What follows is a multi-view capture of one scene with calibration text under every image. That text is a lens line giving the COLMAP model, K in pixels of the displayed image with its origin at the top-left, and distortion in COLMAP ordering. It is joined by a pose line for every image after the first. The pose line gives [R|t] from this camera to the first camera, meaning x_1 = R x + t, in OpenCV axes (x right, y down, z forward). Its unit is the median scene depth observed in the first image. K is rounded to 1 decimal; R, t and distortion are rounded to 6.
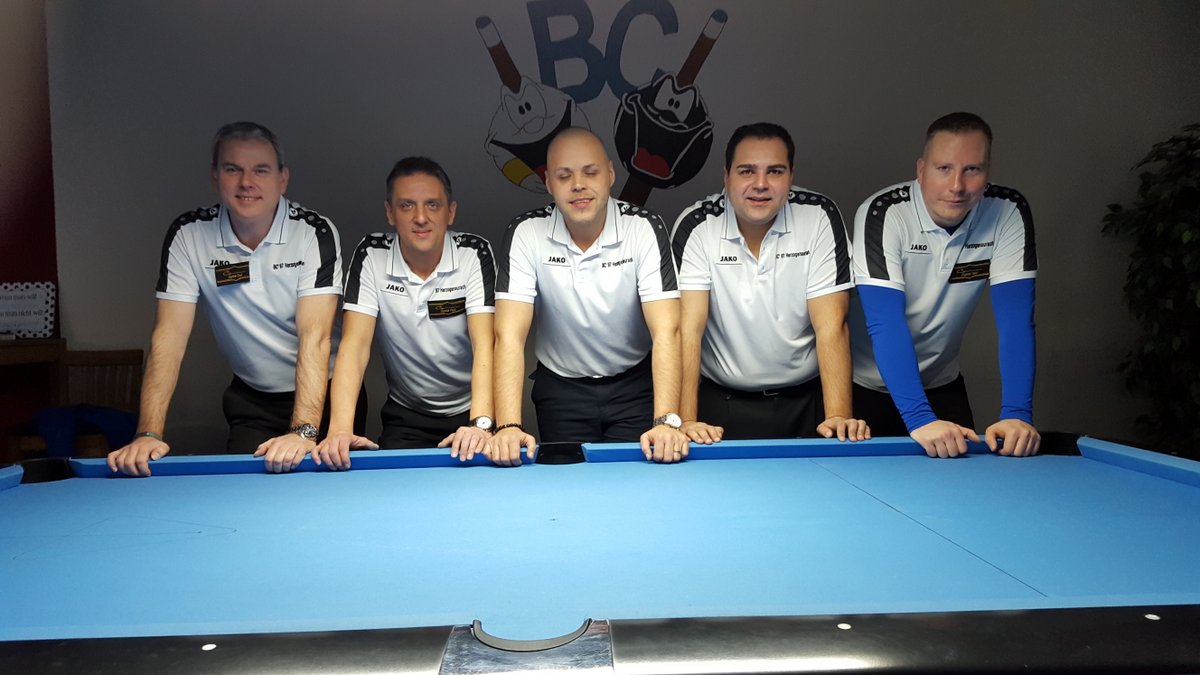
lens RADIAL K [[904.7, 0, 603.9], [0, 904.7, 355.0], [0, 0, 1]] dist [0.061525, -0.090148]
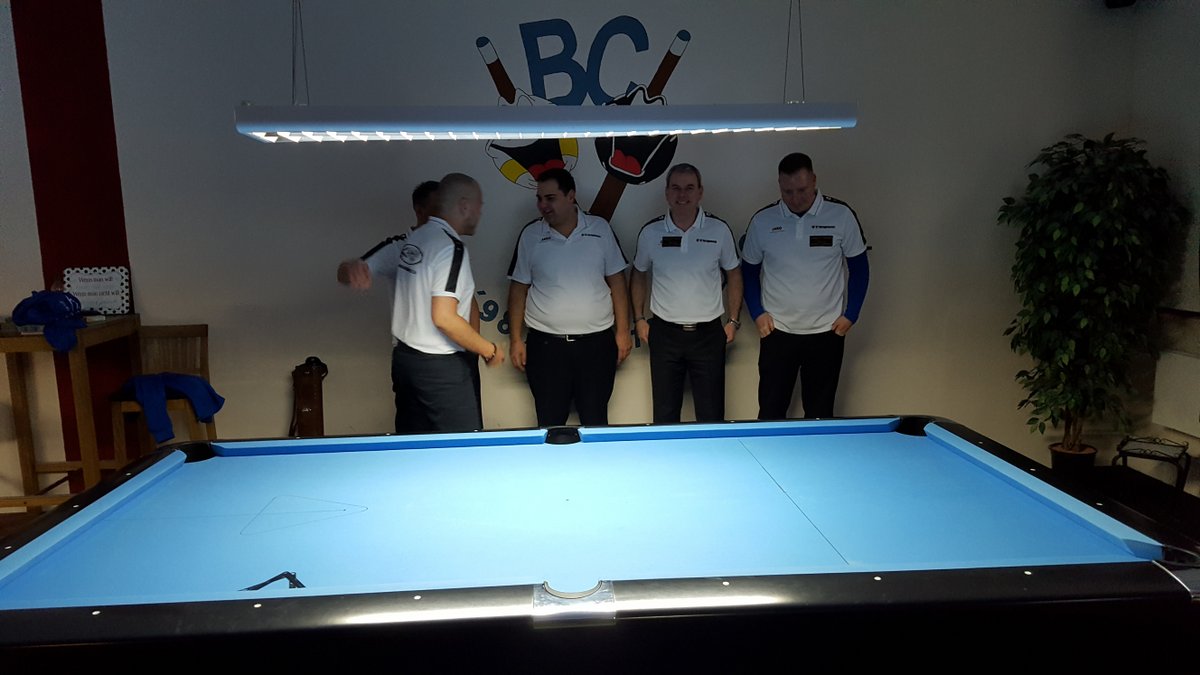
lens RADIAL K [[893.2, 0, 595.7], [0, 893.2, 362.2], [0, 0, 1]] dist [0.070808, -0.095030]
pose [[0.999727, -0.005459, 0.022714, -0.015728], [0.002723, 0.992918, 0.118774, -0.094460], [-0.023201, -0.118680, 0.992661, -0.203073]]
